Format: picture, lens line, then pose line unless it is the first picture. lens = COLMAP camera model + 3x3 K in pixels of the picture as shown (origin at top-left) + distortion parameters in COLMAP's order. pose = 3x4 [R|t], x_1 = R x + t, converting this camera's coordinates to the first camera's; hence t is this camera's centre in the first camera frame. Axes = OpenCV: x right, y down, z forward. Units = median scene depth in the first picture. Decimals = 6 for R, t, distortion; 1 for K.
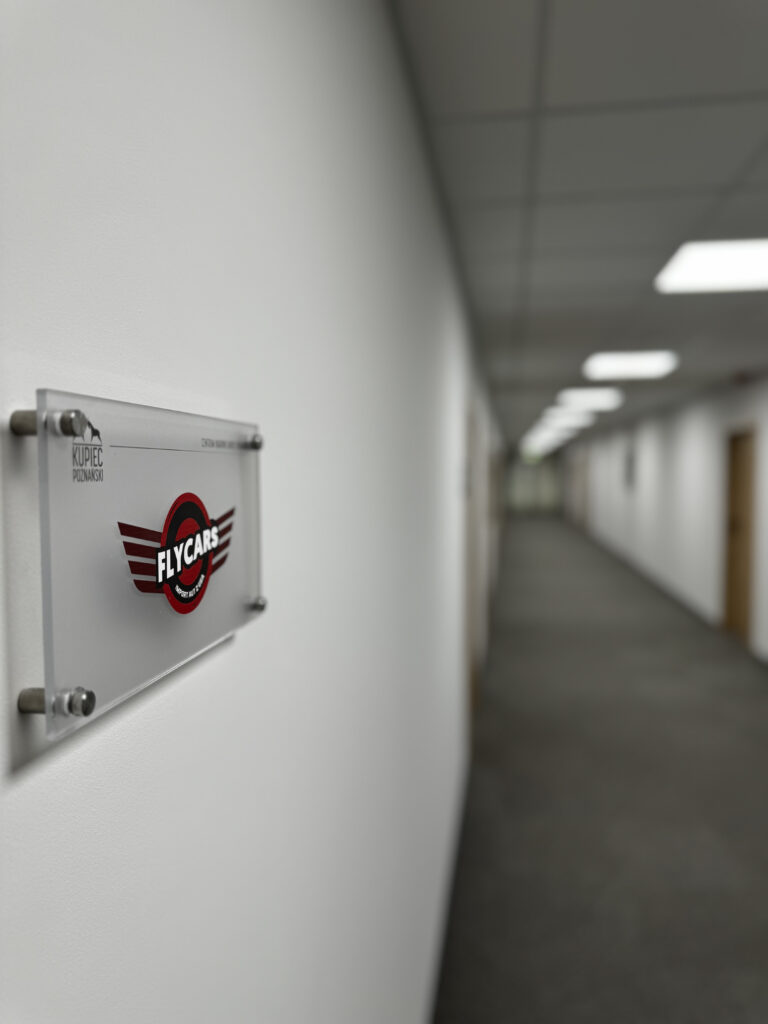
lens RADIAL K [[728.5, 0, 382.5], [0, 728.5, 514.0], [0, 0, 1]] dist [0.065849, -0.160725]
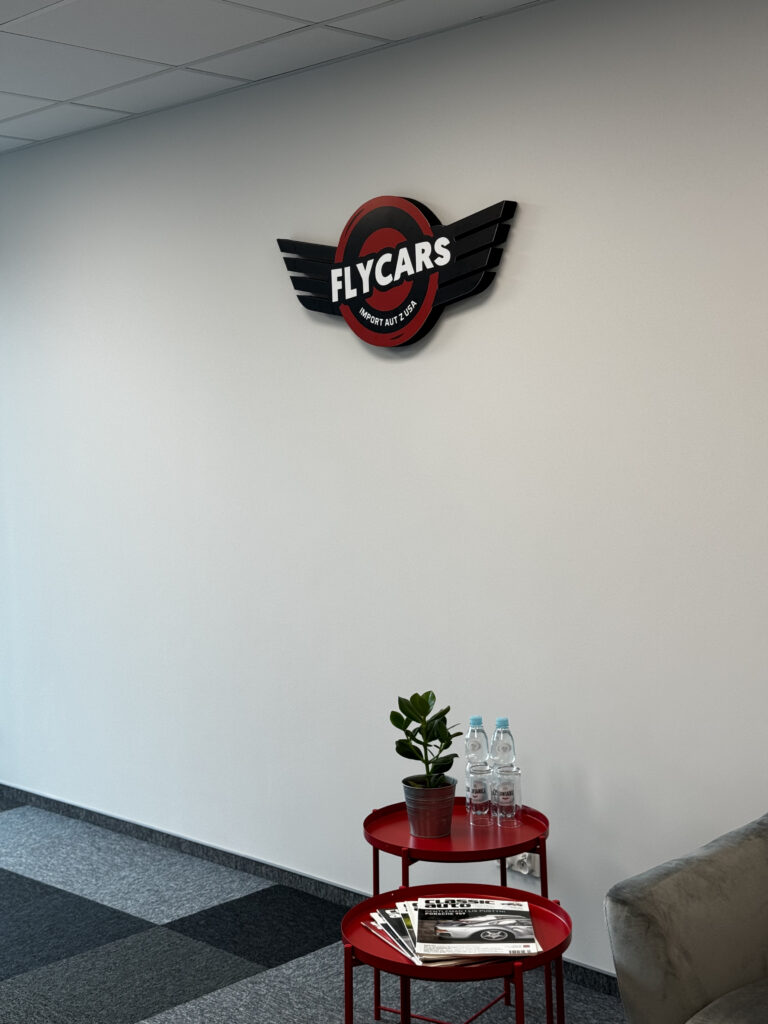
lens RADIAL K [[1417.3, 0, 384.2], [0, 1417.3, 517.5], [0, 0, 1]] dist [0.139148, -0.072890]
pose [[-0.571976, 0.084084, -0.815950, 1.105949], [-0.014924, 0.993501, 0.112842, 0.152594], [0.820135, 0.076720, -0.567003, 1.993269]]
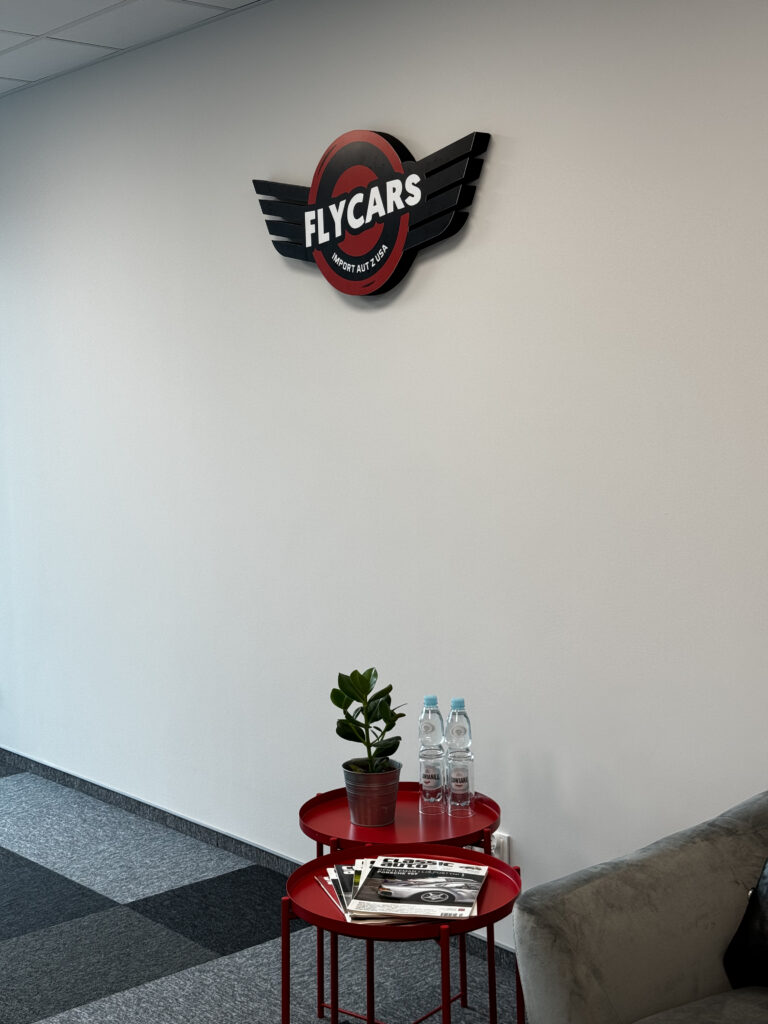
lens RADIAL K [[1417.3, 0, 384.2], [0, 1417.3, 517.5], [0, 0, 1]] dist [0.139148, -0.072890]
pose [[-0.634184, 0.093615, -0.767494, 0.918867], [-0.019212, 0.990429, 0.136683, 0.169077], [0.772944, 0.101427, -0.626315, 2.049765]]
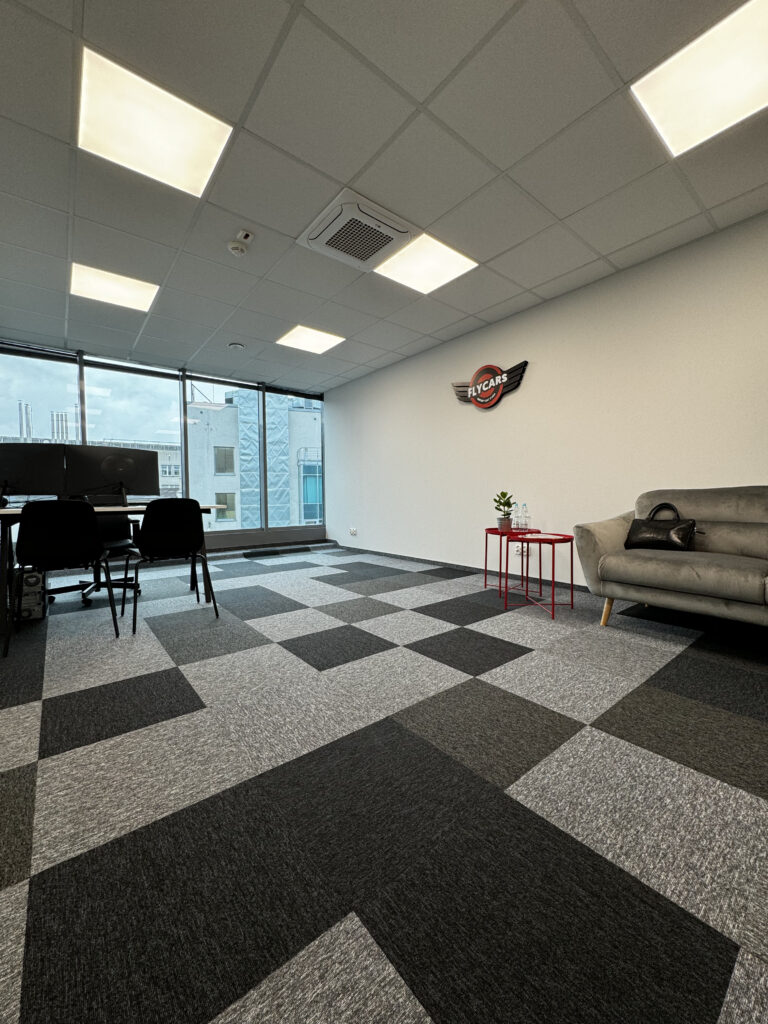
lens RADIAL K [[405.8, 0, 386.8], [0, 405.8, 510.1], [0, 0, 1]] dist [-0.003249, 0.000430]
pose [[-0.659370, 0.036656, -0.750925, 1.277418], [-0.031518, 0.996585, 0.076323, 0.450128], [0.751158, 0.073993, -0.655963, 1.863432]]
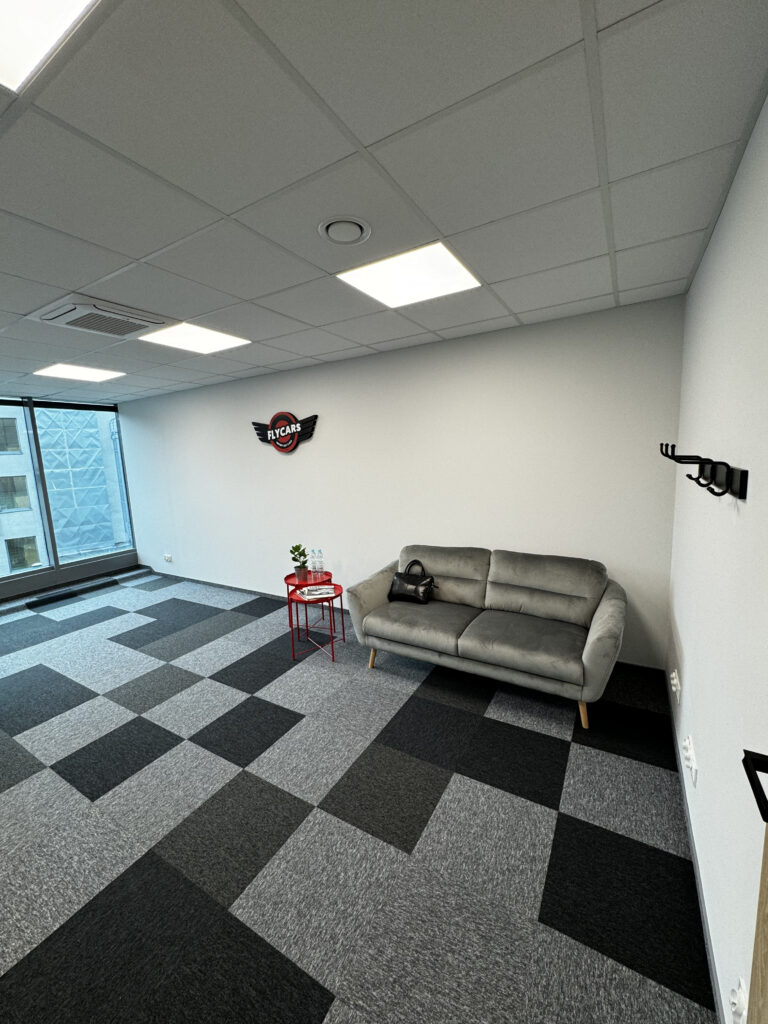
lens RADIAL K [[406.8, 0, 386.9], [0, 406.8, 510.1], [0, 0, 1]] dist [-0.003383, 0.000604]
pose [[-0.351772, 0.152346, -0.923605, 1.248916], [-0.010579, 0.985958, 0.166660, 0.089938], [0.936026, 0.068397, -0.345221, 2.085357]]
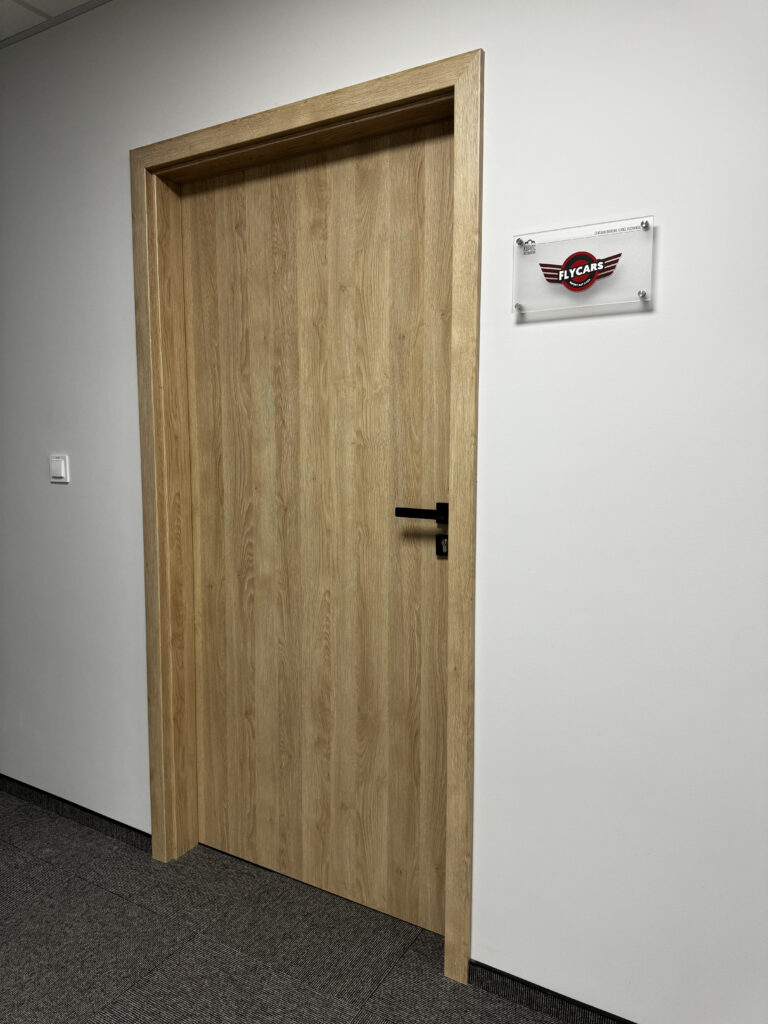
lens RADIAL K [[728.5, 0, 382.5], [0, 728.5, 514.0], [0, 0, 1]] dist [0.065849, -0.160725]
pose [[-0.351334, 0.097778, -0.931131, 3.191609], [-0.057143, 0.990438, 0.125567, 0.766545], [0.934505, 0.097324, -0.342387, 1.435330]]
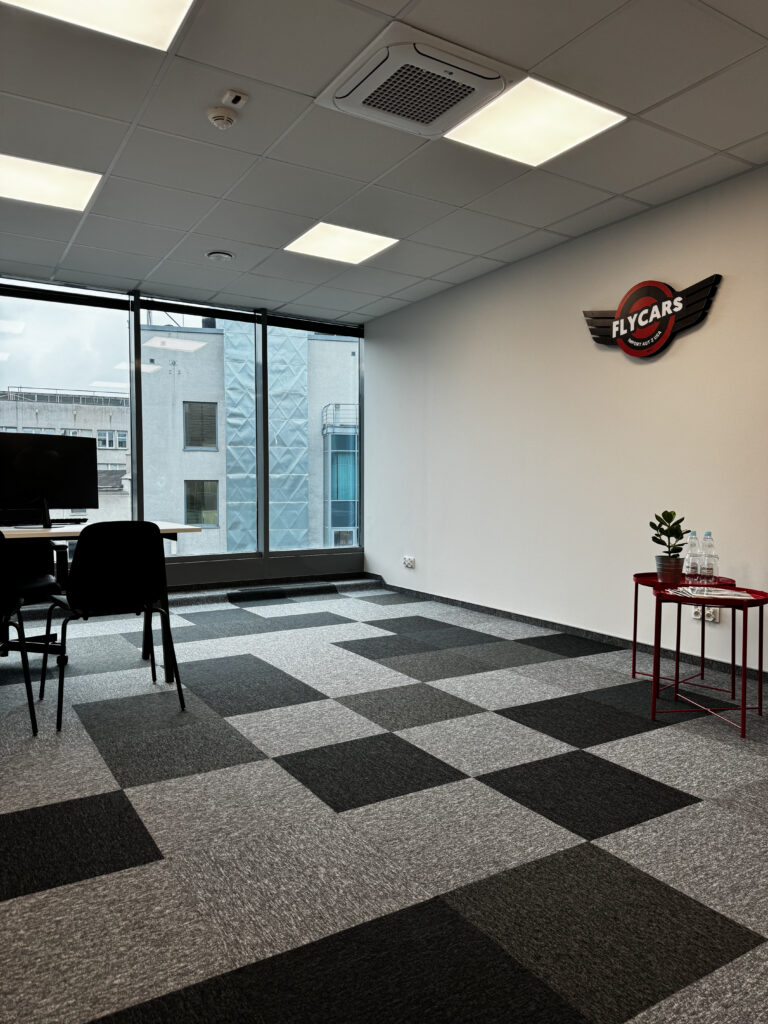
lens RADIAL K [[716.6, 0, 383.4], [0, 716.6, 512.4], [0, 0, 1]] dist [0.093214, -0.148901]
pose [[-0.752557, 0.027370, -0.657958, 1.313102], [-0.037616, 0.995718, 0.084445, 0.385239], [0.657452, 0.088299, -0.748305, 1.939645]]
